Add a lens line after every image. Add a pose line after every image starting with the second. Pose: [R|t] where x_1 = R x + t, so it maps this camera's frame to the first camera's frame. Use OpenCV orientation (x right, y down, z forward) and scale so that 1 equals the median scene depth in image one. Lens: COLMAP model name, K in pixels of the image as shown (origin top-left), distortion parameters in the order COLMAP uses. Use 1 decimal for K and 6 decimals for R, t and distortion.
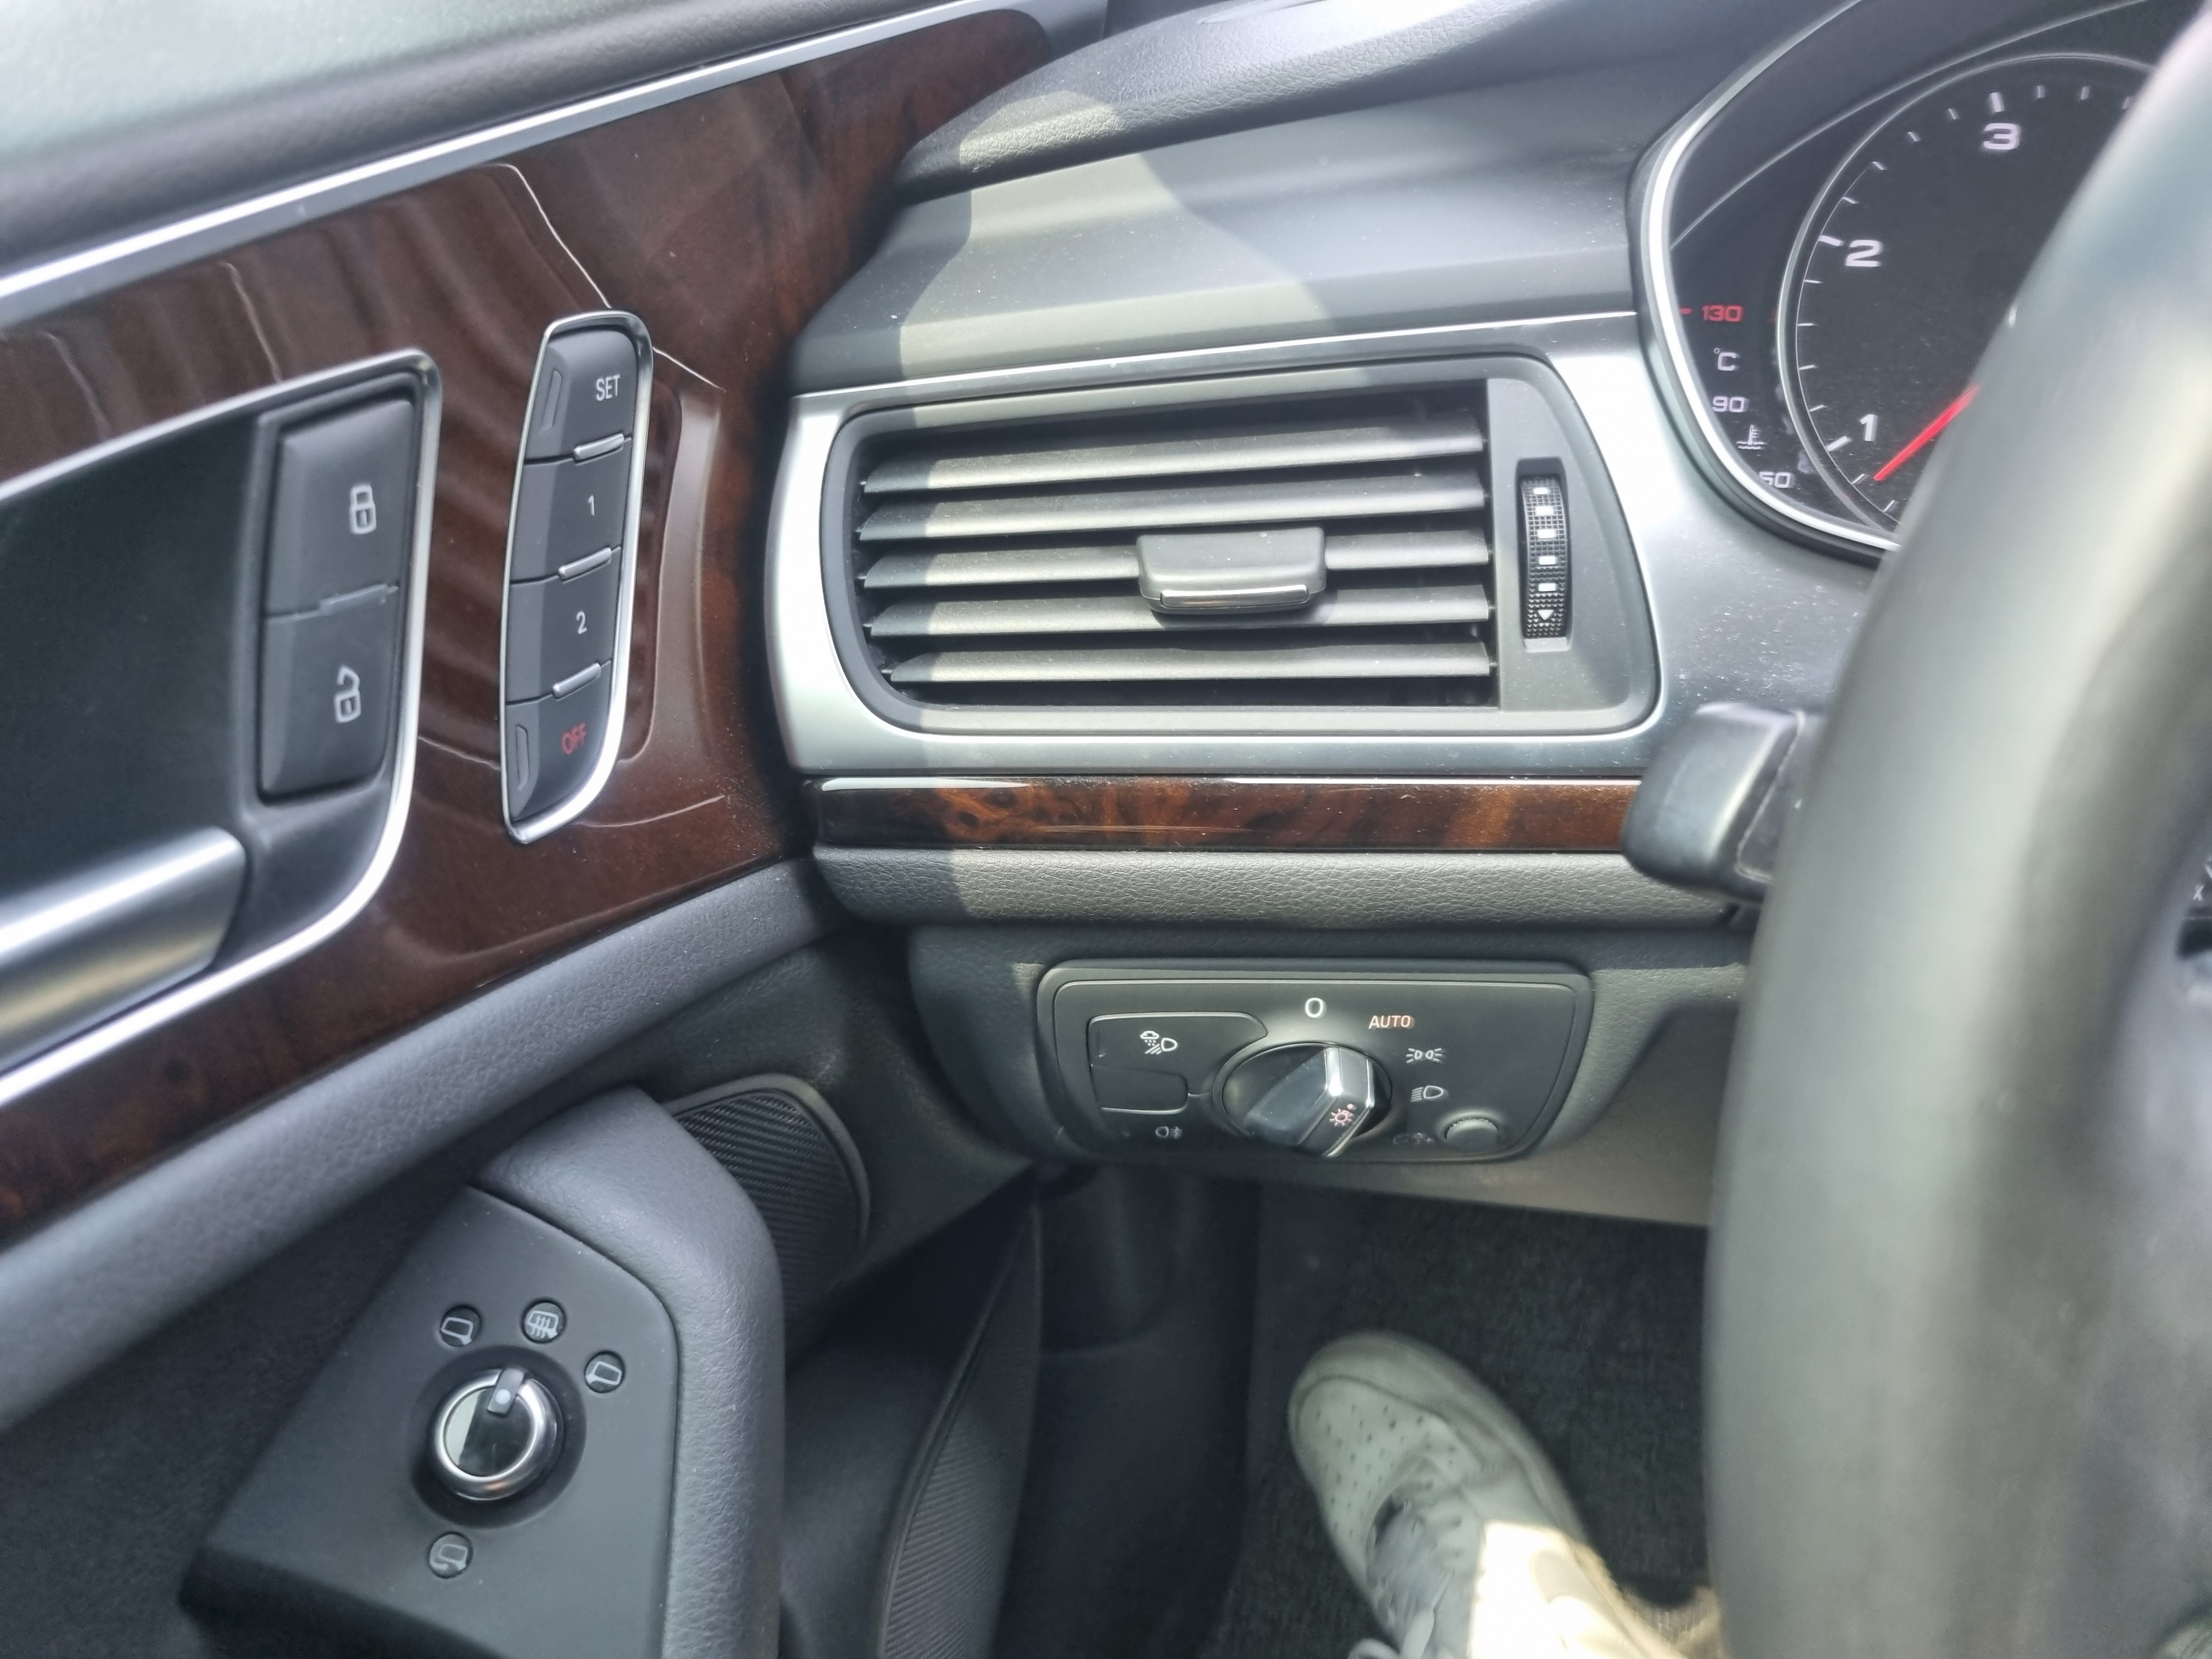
lens RADIAL K [[1656.8, 0, 1110.5], [0, 1656.8, 836.1], [0, 0, 1]] dist [0.039242, -0.027228]
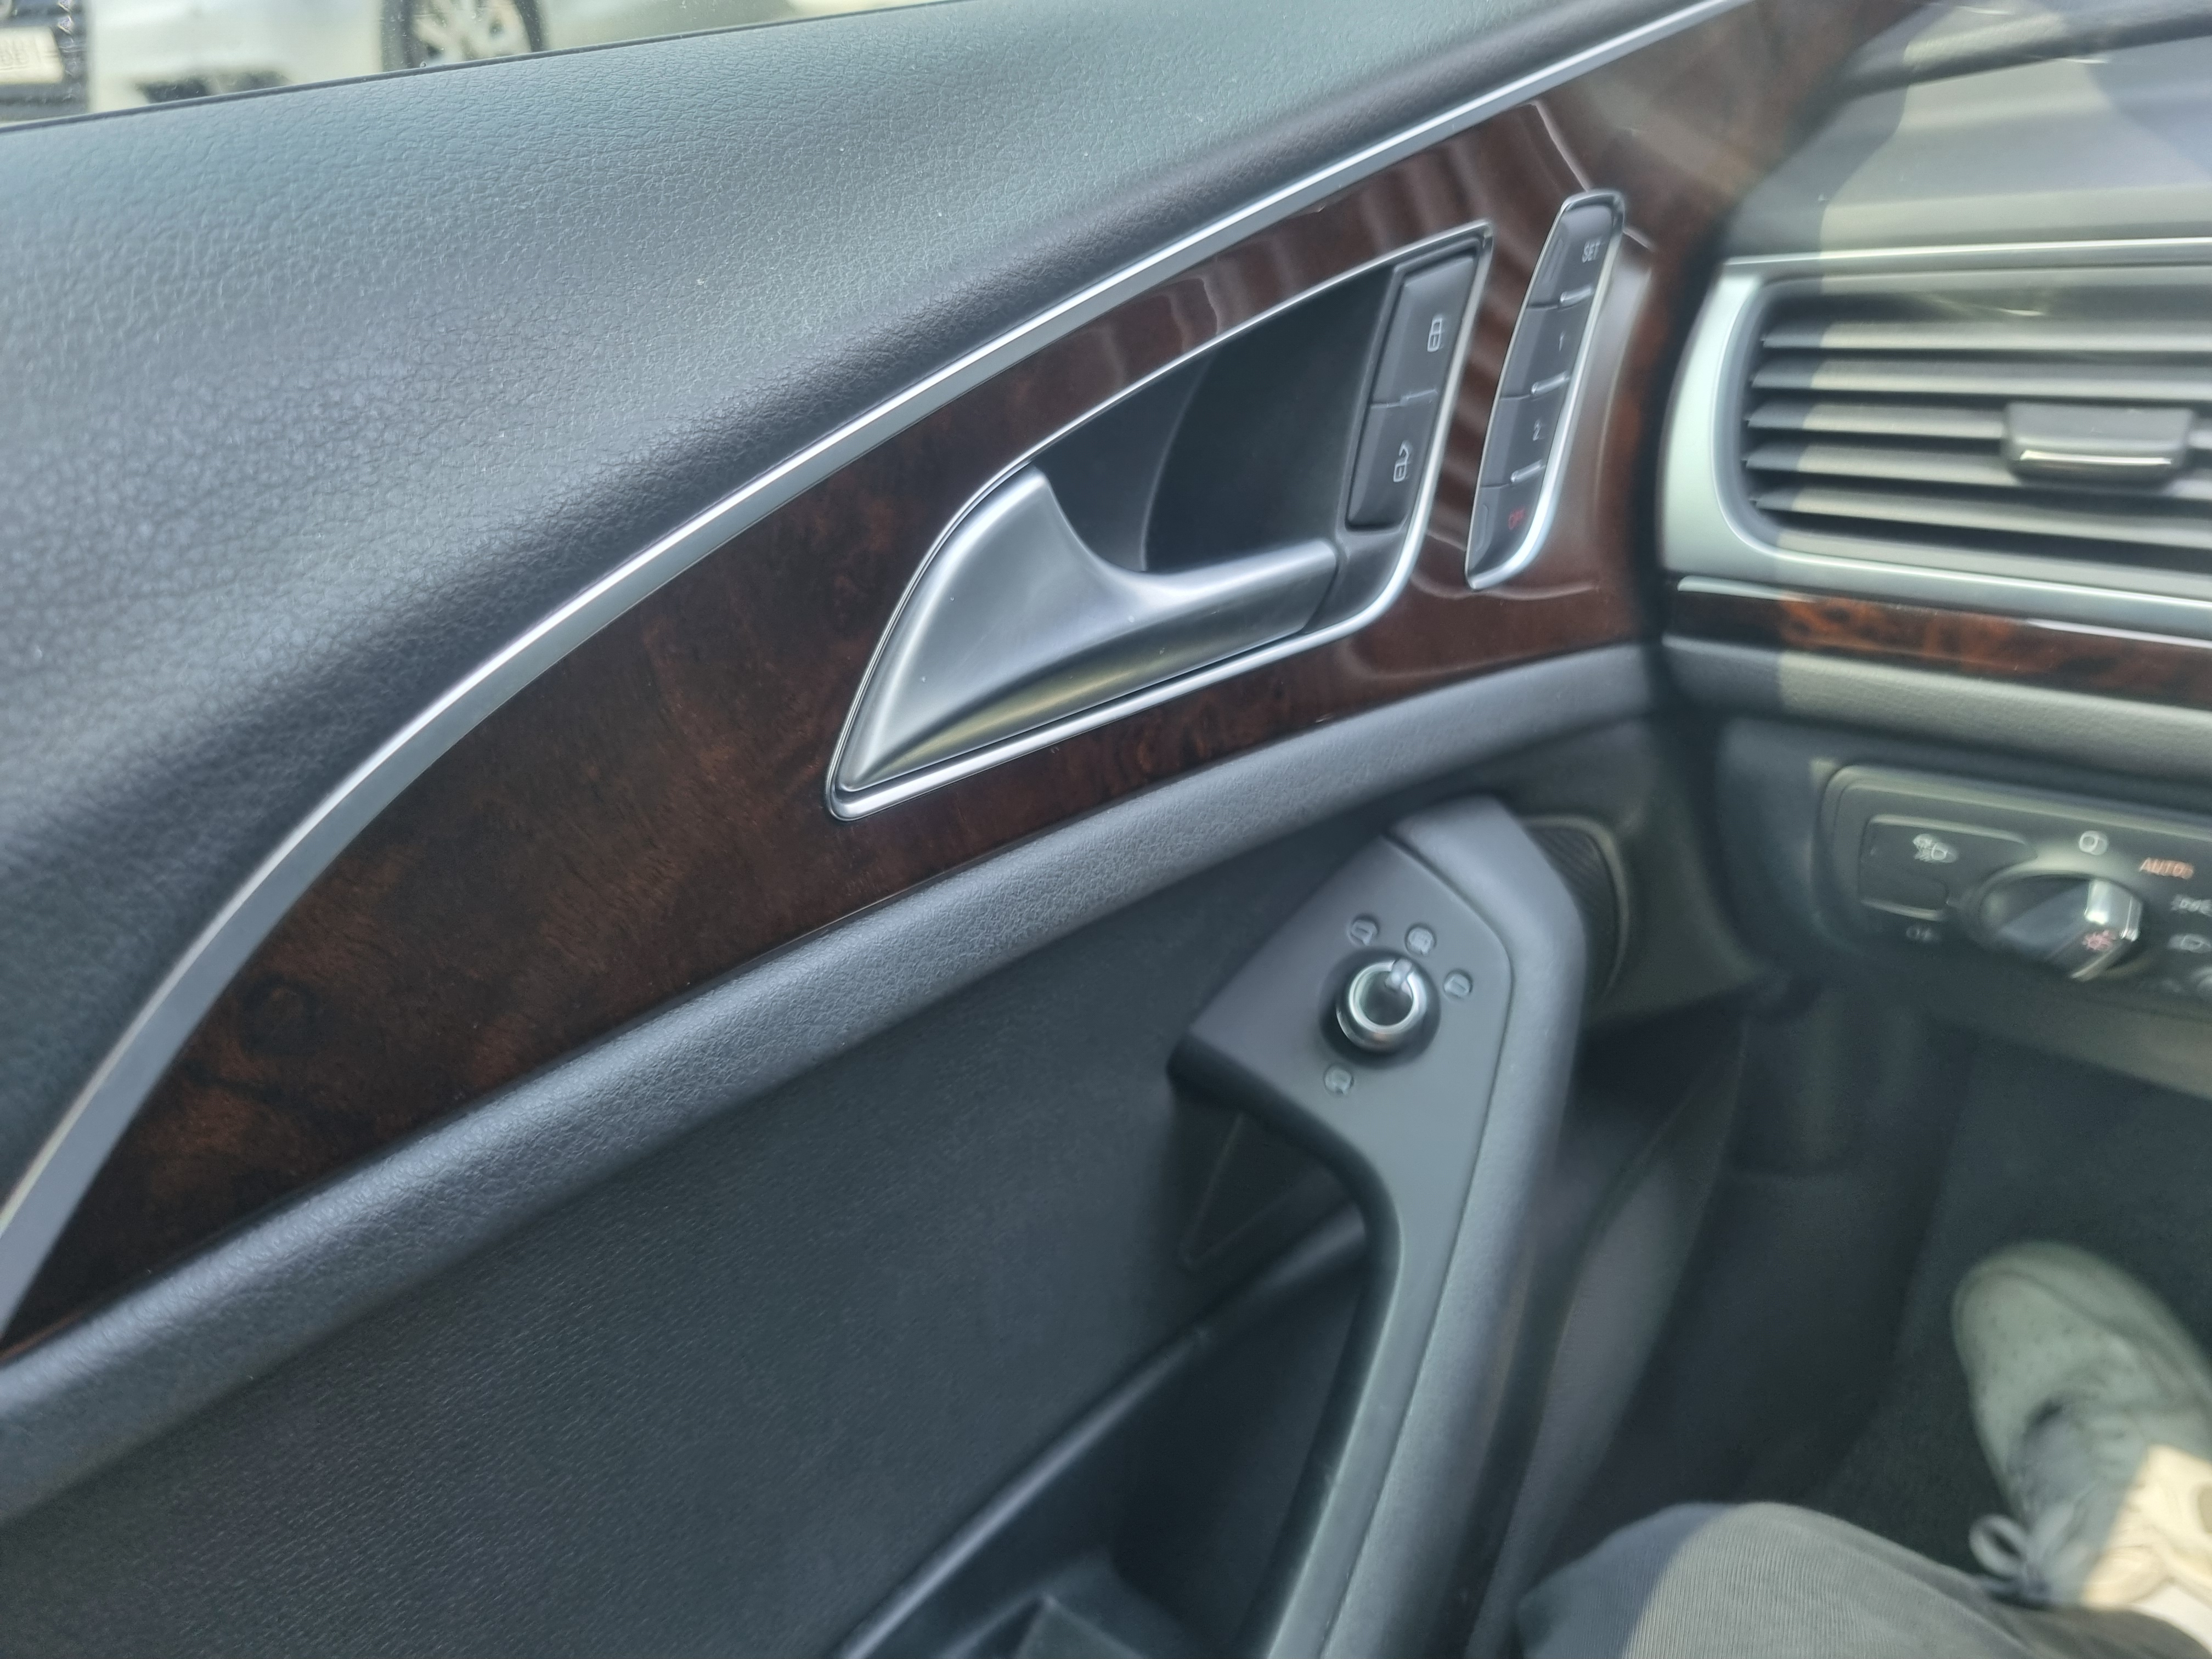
lens RADIAL K [[1656.8, 0, 1172.1], [0, 1656.8, 818.8], [0, 0, 1]] dist [0.039242, -0.027228]
pose [[0.916254, 0.179741, -0.358011, -0.047016], [-0.152003, 0.982848, 0.104423, 0.068701], [0.370640, -0.041259, 0.927860, -0.296109]]
